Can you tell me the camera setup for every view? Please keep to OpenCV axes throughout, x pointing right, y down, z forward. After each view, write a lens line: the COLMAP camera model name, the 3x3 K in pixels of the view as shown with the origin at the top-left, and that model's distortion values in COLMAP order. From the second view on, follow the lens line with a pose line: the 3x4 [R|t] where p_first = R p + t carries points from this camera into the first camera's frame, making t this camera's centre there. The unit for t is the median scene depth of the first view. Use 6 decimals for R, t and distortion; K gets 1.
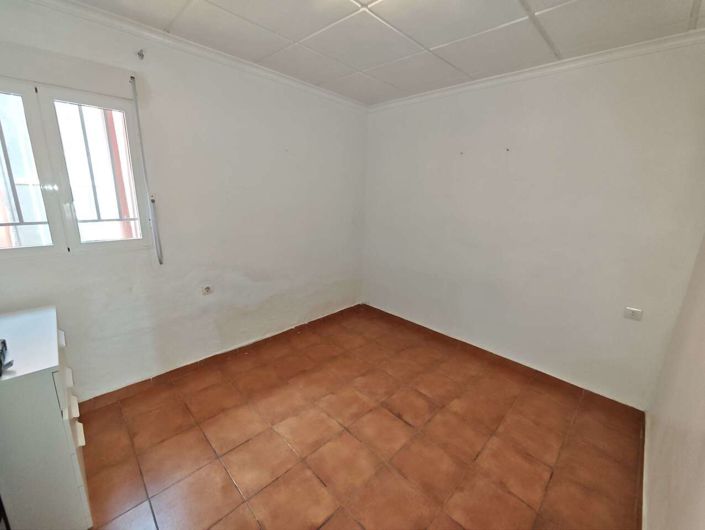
lens RADIAL K [[294.0, 0, 349.8], [0, 294.0, 262.3], [0, 0, 1]] dist [-0.013849, 0.004859]
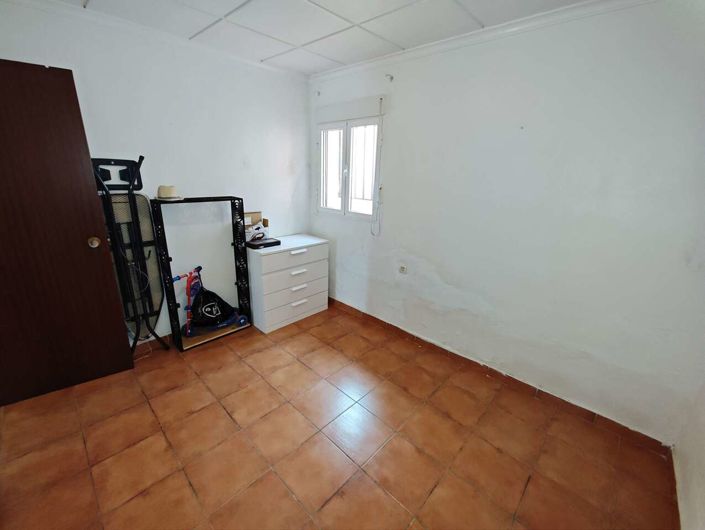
lens RADIAL K [[294.0, 0, 349.8], [0, 294.0, 262.3], [0, 0, 1]] dist [-0.013849, 0.004859]
pose [[0.035097, 0.264504, -0.963746, 0.682707], [-0.266334, 0.931940, 0.246076, -0.179627], [0.963242, 0.248042, 0.103155, 0.772953]]
